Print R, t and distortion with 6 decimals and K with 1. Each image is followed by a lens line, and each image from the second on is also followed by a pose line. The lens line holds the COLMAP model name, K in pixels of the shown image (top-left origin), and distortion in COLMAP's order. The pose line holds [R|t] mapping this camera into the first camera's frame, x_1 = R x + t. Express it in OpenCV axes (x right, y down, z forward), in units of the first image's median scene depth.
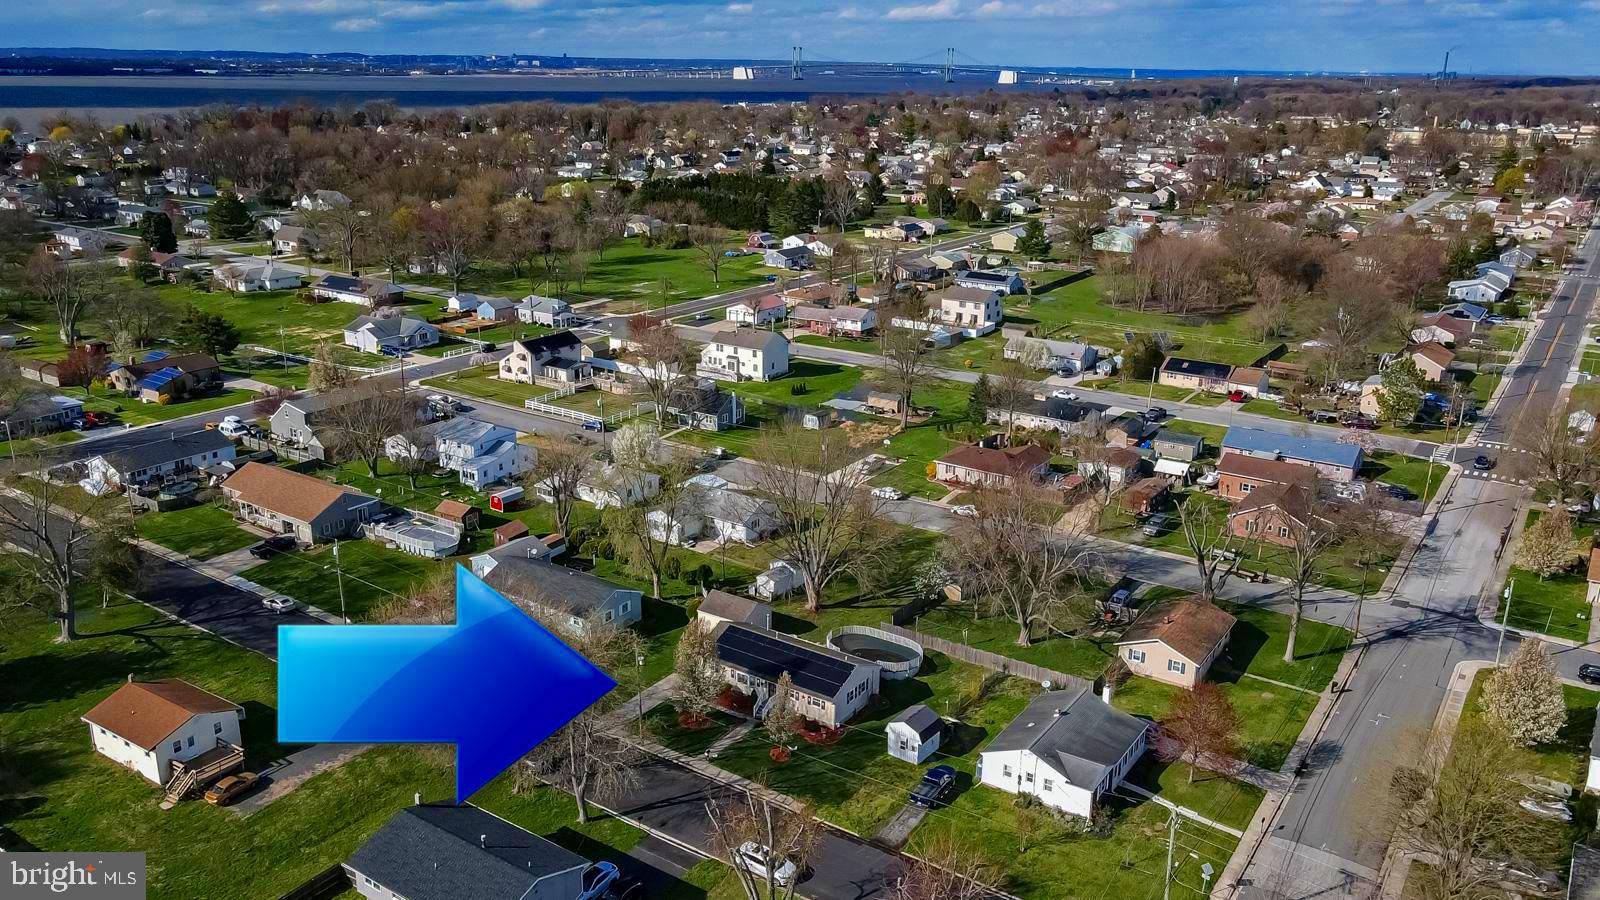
lens RADIAL K [[1220.2, 0, 798.7], [0, 1220.2, 448.4], [0, 0, 1]] dist [0.007759, 0.011245]
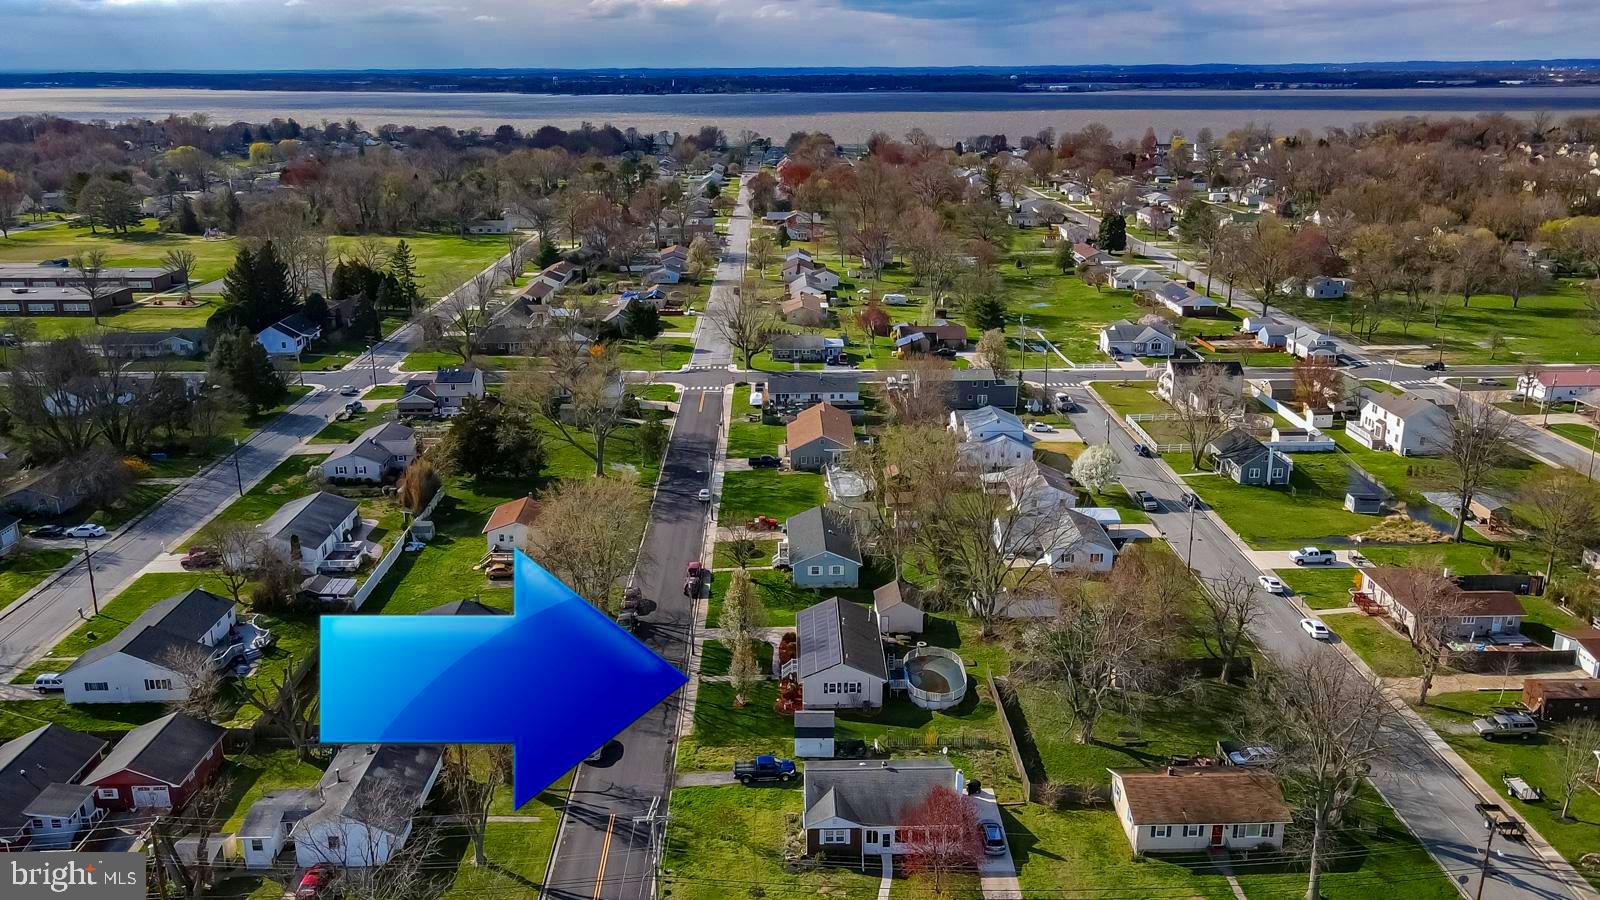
lens RADIAL K [[1220.2, 0, 801.2], [0, 1220.2, 452.2], [0, 0, 1]] dist [0.007759, 0.011245]
pose [[0.587753, 0.229303, -0.775865, 0.447551], [-0.233955, 0.966194, 0.108322, -0.059151], [0.774475, 0.117851, 0.621530, 0.158916]]
